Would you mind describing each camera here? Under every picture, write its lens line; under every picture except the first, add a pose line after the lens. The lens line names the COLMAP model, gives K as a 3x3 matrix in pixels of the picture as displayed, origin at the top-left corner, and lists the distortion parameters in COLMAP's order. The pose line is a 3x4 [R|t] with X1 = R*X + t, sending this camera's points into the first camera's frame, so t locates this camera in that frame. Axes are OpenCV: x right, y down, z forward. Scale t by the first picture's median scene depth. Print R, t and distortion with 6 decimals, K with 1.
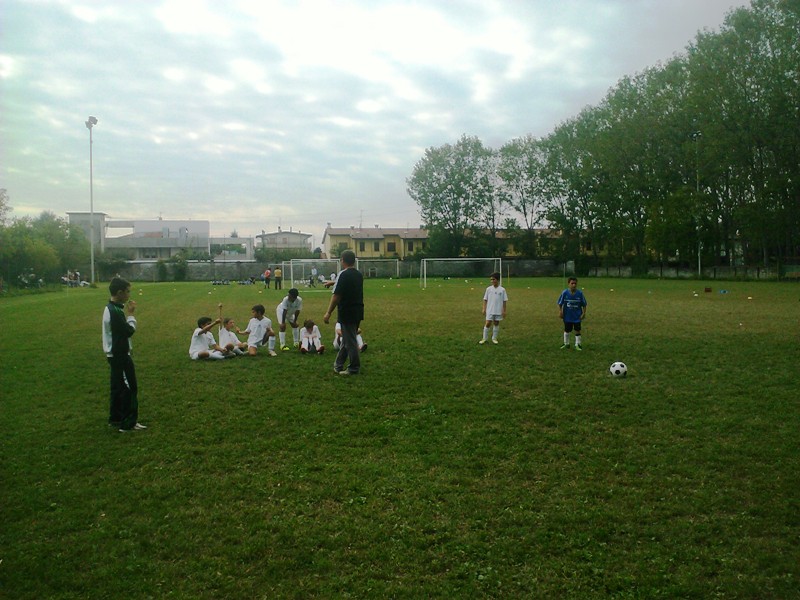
lens RADIAL K [[836.7, 0, 382.0], [0, 836.7, 326.2], [0, 0, 1]] dist [-0.004384, 0.000000]
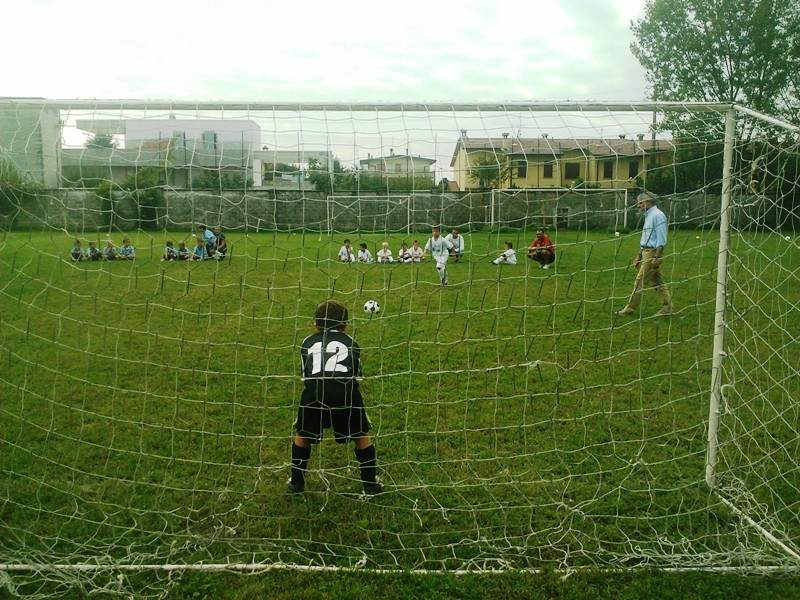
lens RADIAL K [[779.2, 0, 402.0], [0, 779.2, 305.5], [0, 0, 1]] dist [0.035864, 0.000000]
pose [[0.991451, 0.028663, -0.127295, -0.033982], [-0.021336, 0.998056, 0.058554, -0.031981], [0.128725, -0.055337, 0.990135, 0.455266]]
